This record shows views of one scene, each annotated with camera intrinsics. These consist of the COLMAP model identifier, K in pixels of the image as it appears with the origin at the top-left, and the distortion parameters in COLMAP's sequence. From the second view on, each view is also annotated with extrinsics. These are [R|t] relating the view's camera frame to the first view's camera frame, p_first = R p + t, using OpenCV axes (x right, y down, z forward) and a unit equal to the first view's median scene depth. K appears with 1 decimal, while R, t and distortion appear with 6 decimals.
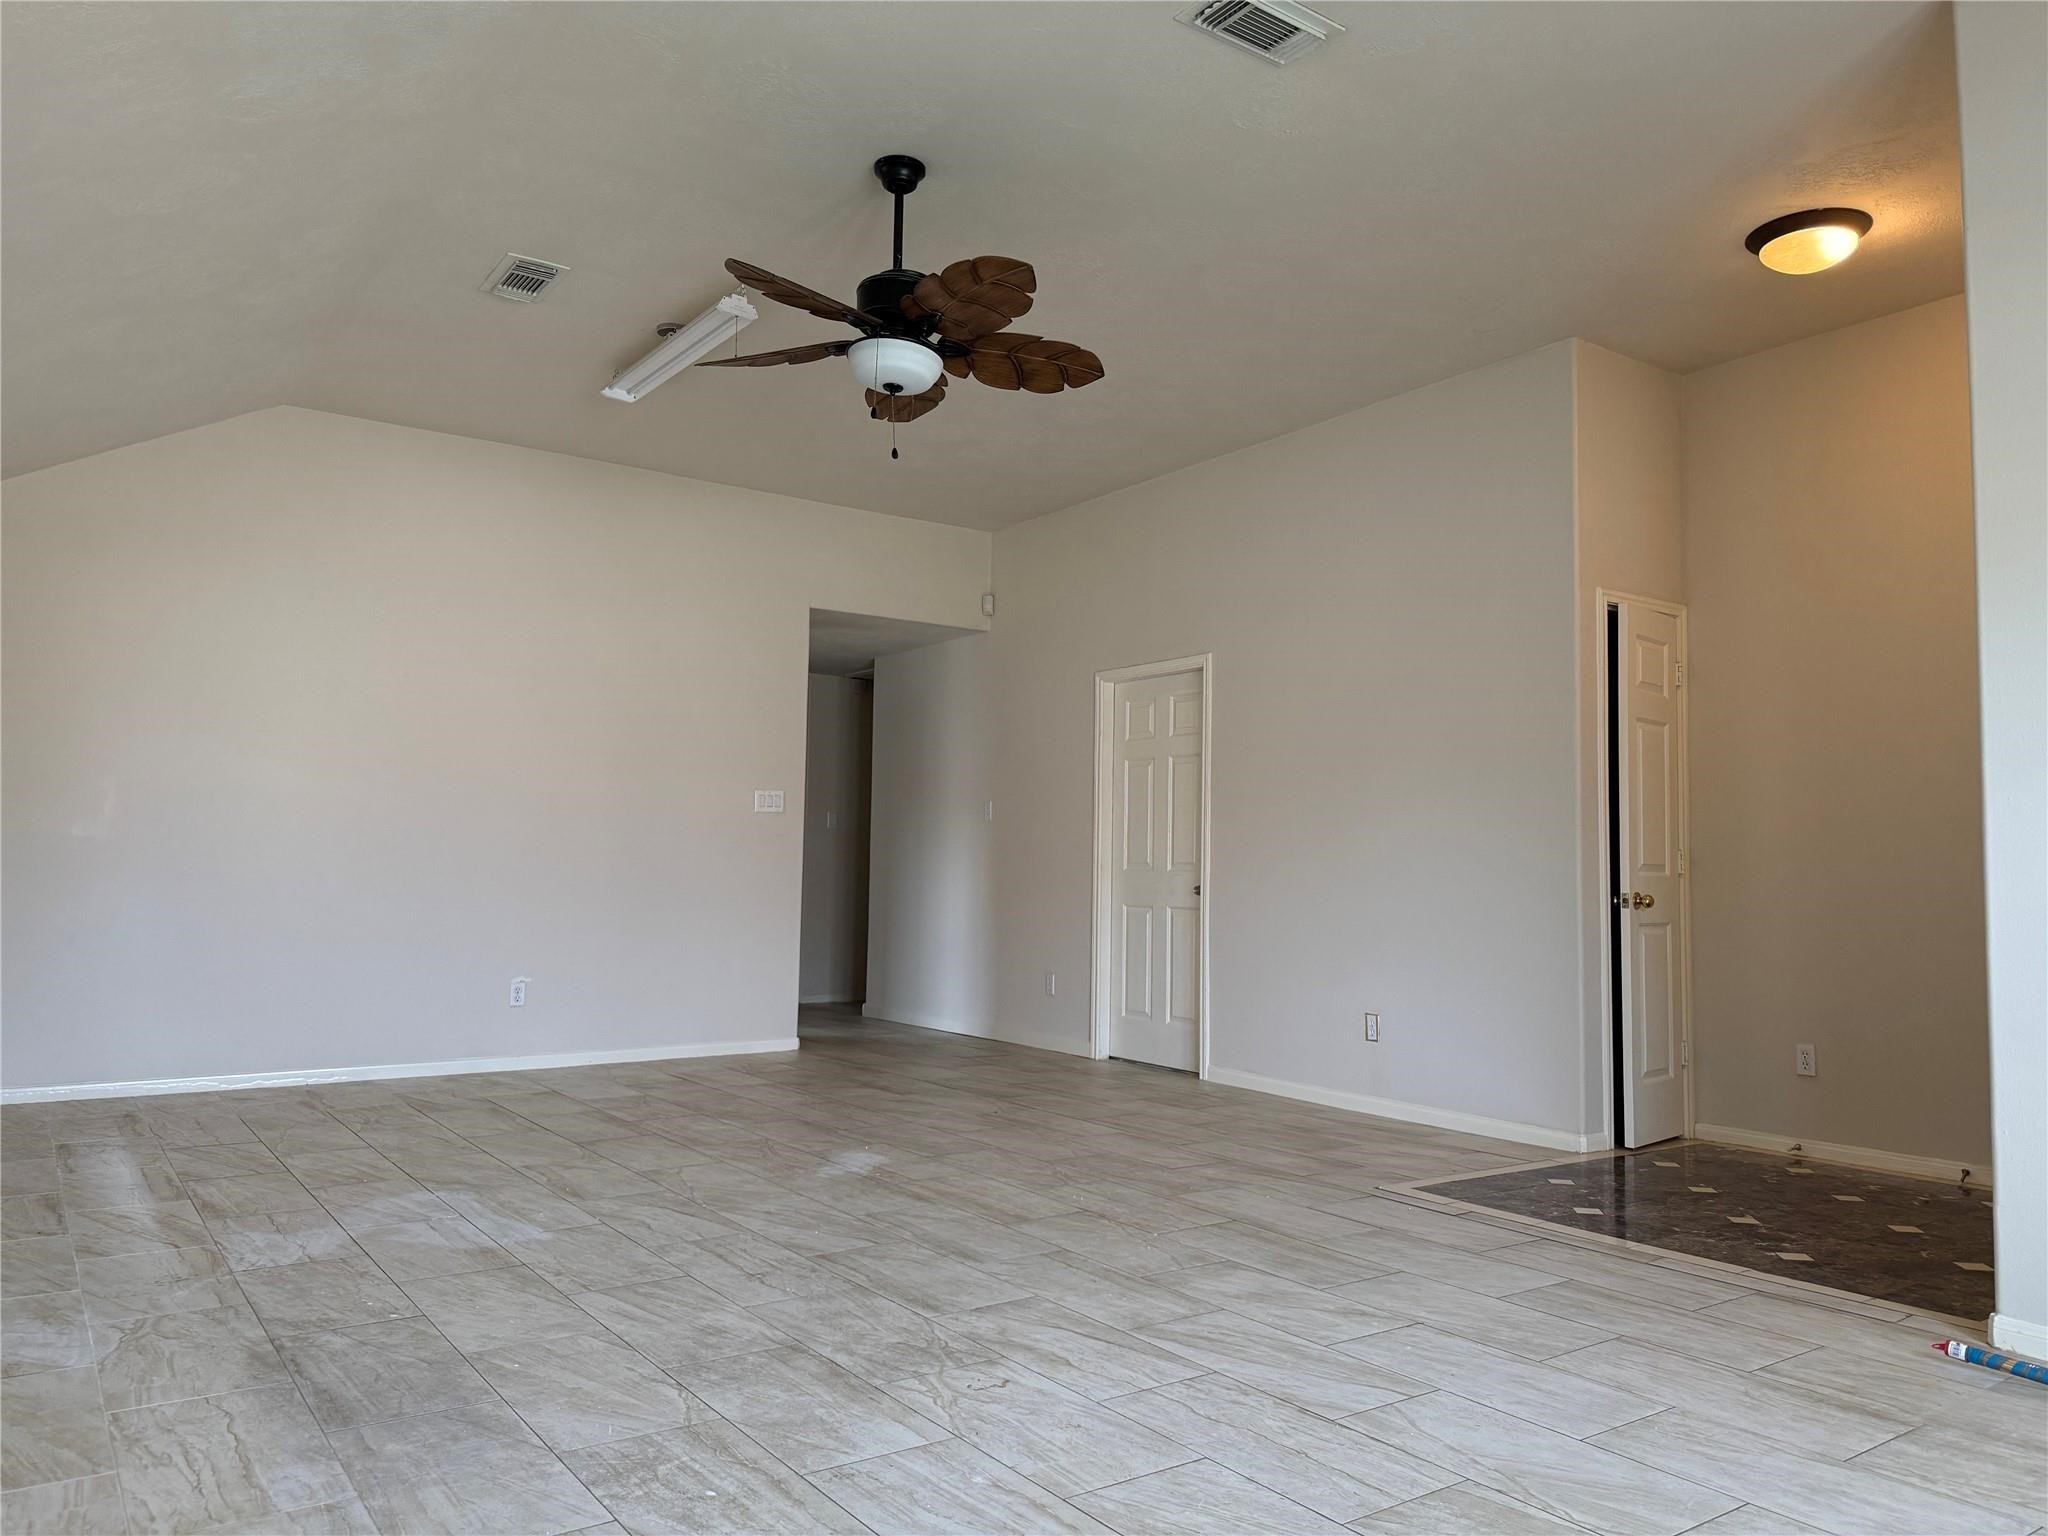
lens RADIAL K [[1453.6, 0, 1027.8], [0, 1453.6, 769.8], [0, 0, 1]] dist [0.070213, -0.102915]
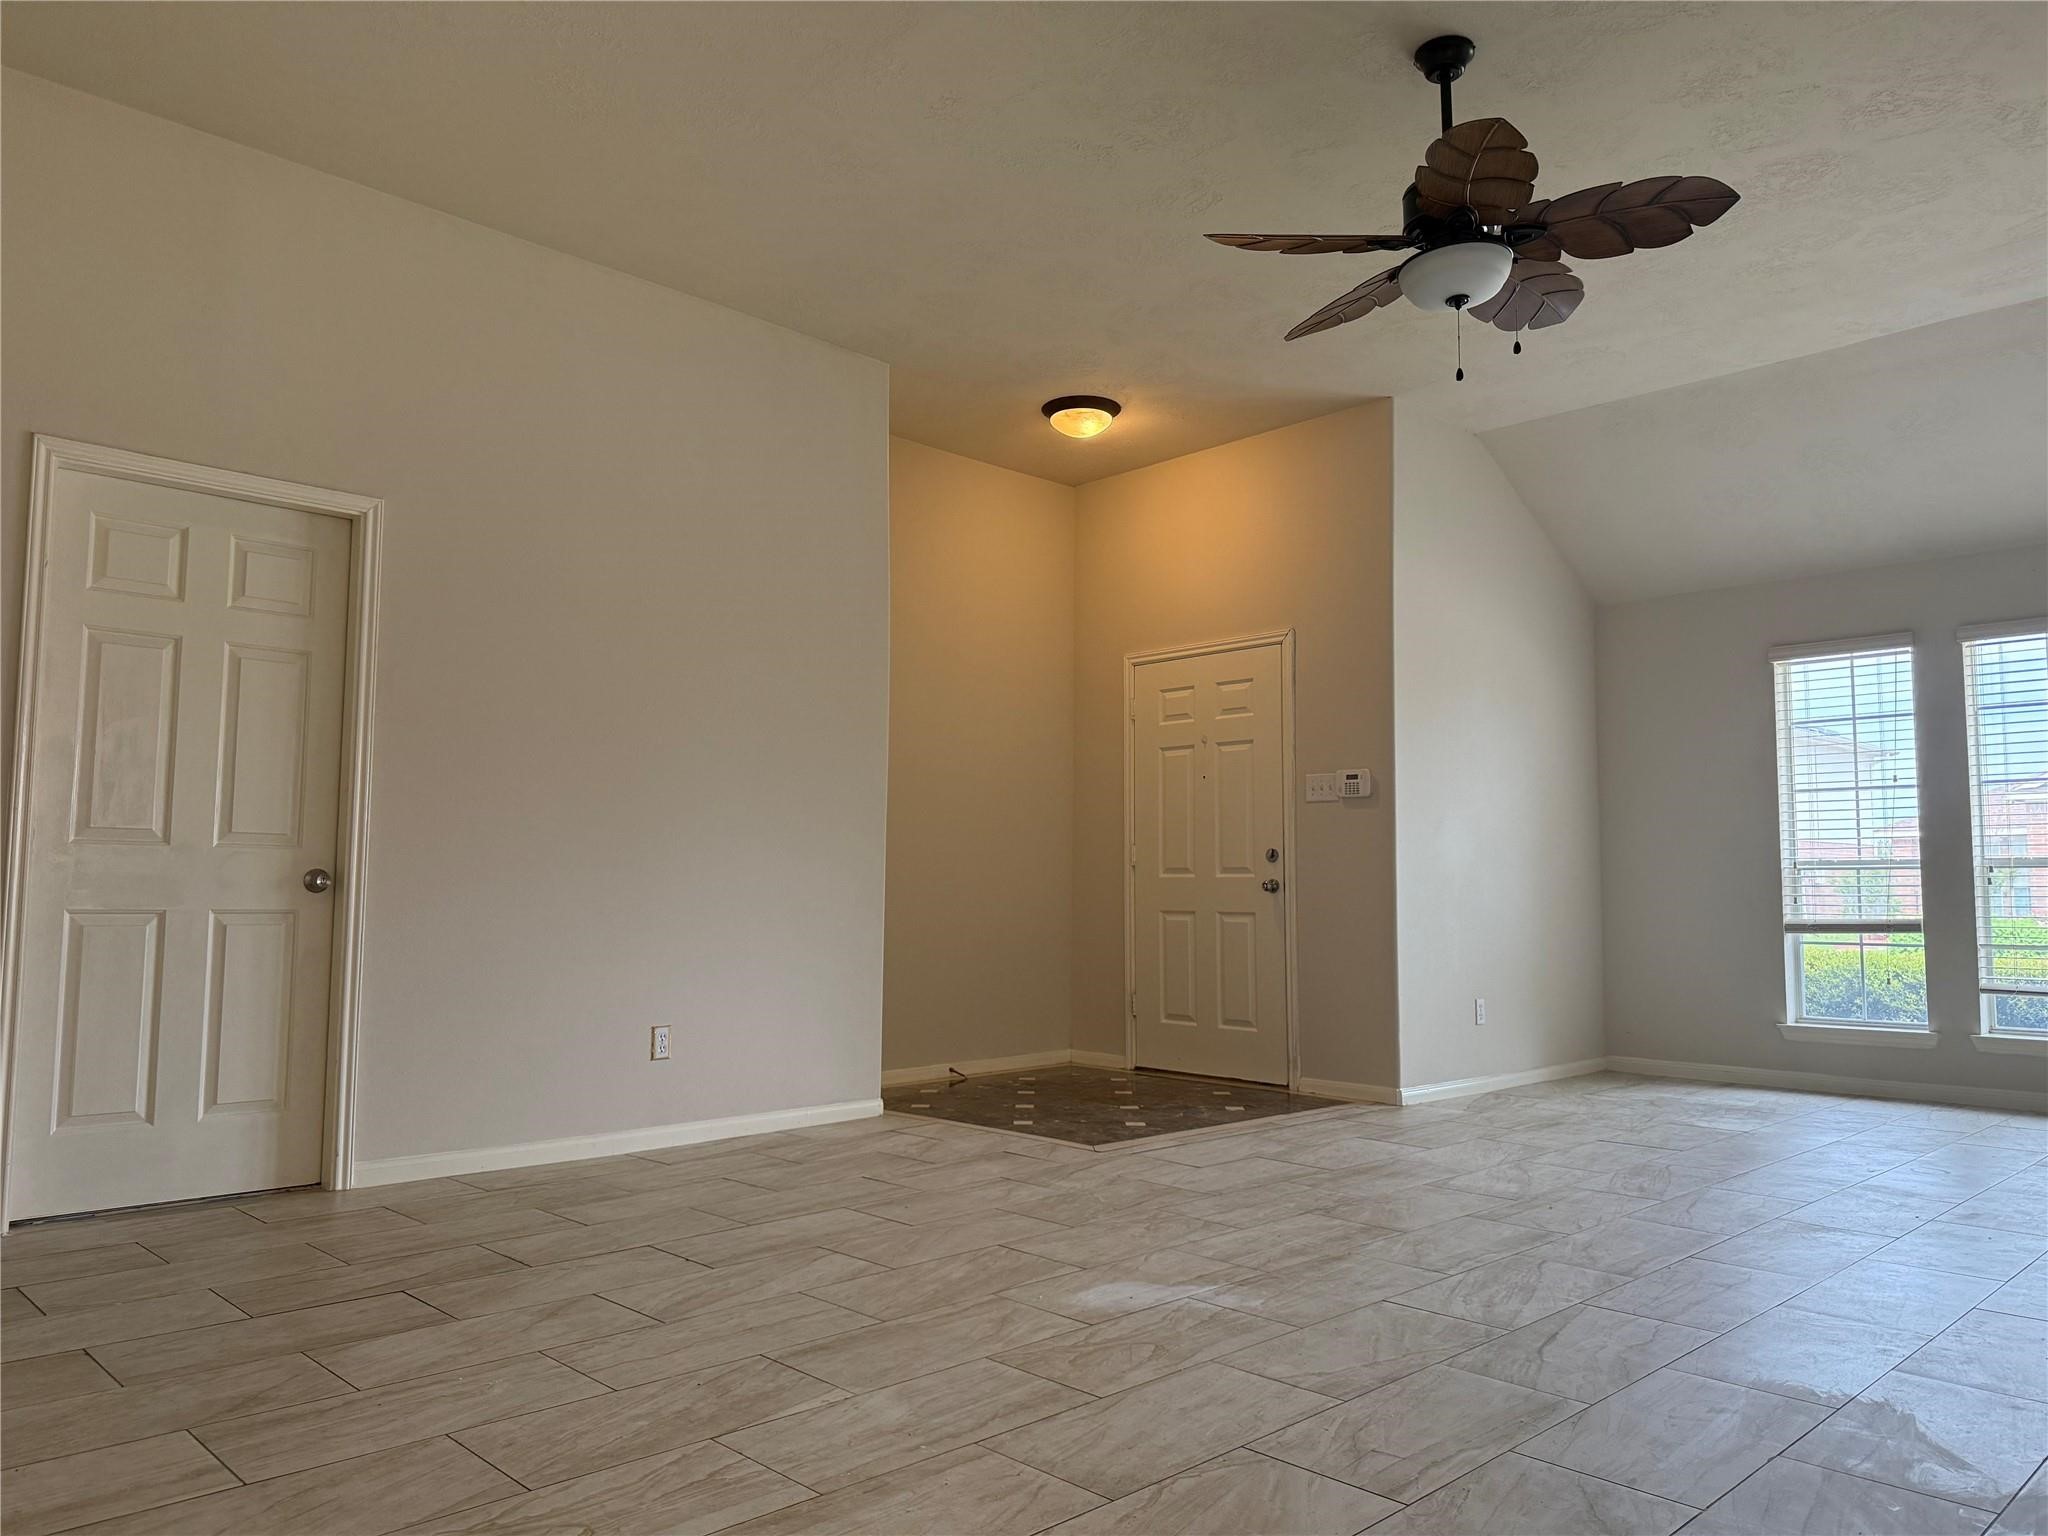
lens RADIAL K [[1453.6, 0, 1027.3], [0, 1453.6, 766.4], [0, 0, 1]] dist [0.070213, -0.102915]
pose [[-0.149141, 0.075532, 0.985927, -0.713095], [-0.059254, 0.994604, -0.085161, 0.107884], [-0.987039, -0.071121, -0.143861, 1.252891]]
